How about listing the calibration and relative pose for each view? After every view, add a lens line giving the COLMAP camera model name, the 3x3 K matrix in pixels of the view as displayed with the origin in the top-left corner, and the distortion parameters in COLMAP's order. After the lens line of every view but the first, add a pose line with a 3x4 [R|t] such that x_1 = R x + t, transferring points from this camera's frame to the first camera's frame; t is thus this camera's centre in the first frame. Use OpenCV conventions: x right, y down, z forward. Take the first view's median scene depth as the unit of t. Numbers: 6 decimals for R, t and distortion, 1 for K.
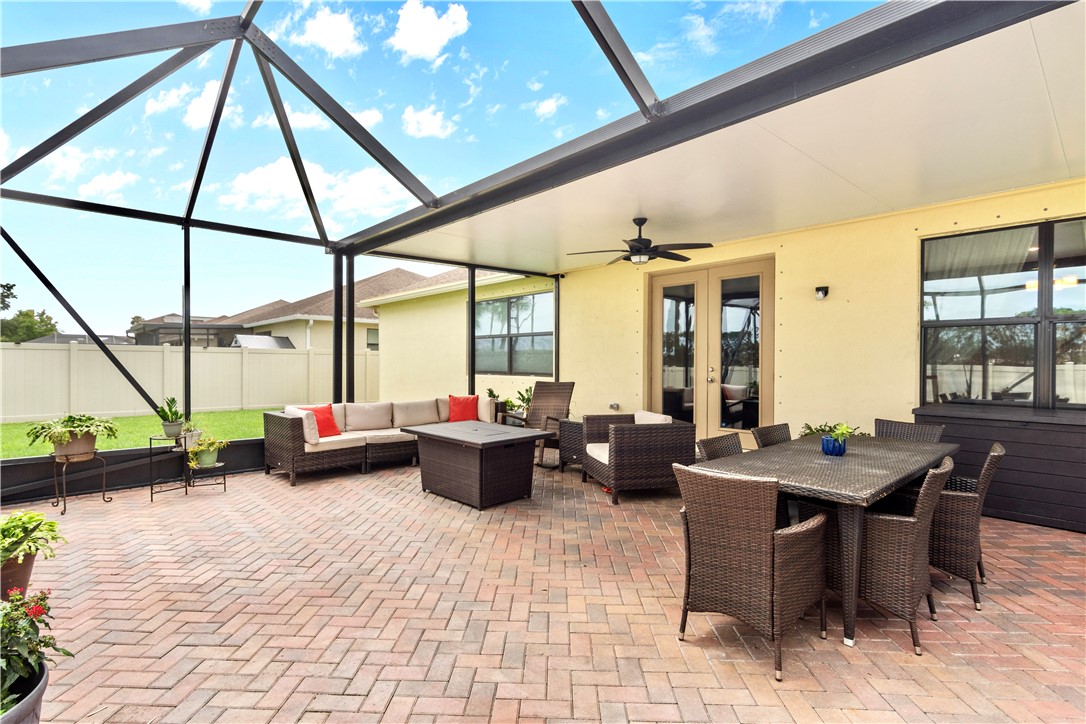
lens RADIAL K [[526.2, 0, 535.3], [0, 526.2, 367.0], [0, 0, 1]] dist [-0.001761, 0.000014]
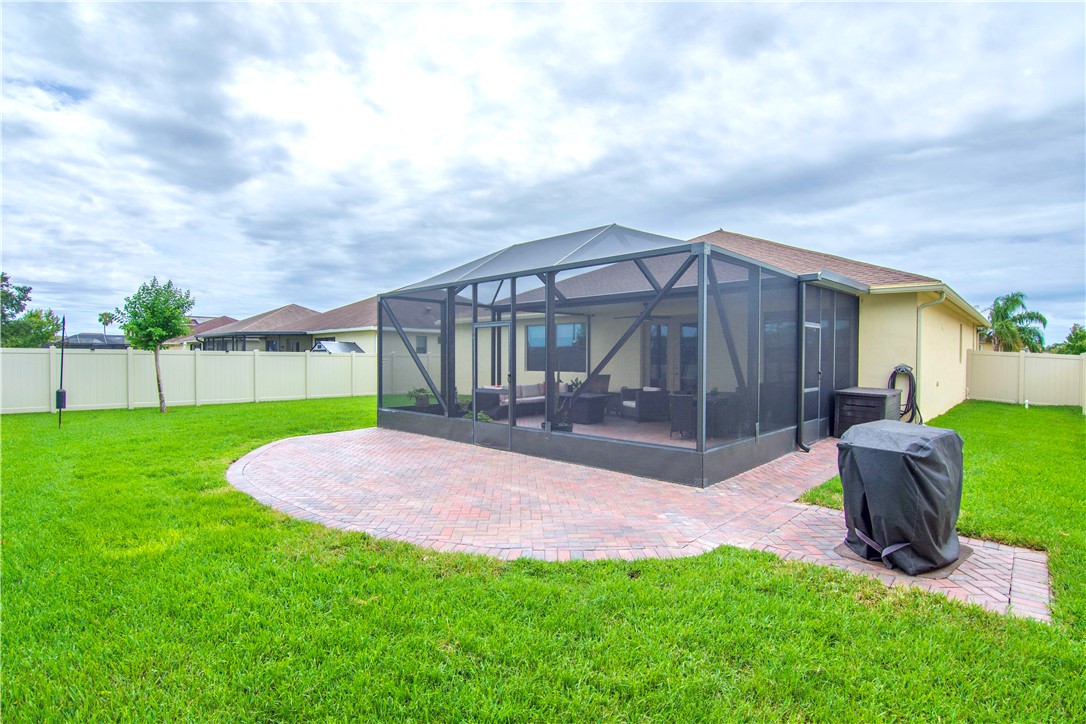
lens RADIAL K [[526.2, 0, 535.3], [0, 526.2, 367.0], [0, 0, 1]] dist [-0.001761, 0.000014]
pose [[0.997465, -0.004499, 0.071014, -0.198378], [0.003832, 0.999947, 0.009529, -0.011809], [-0.071053, -0.009232, 0.997430, -0.563563]]
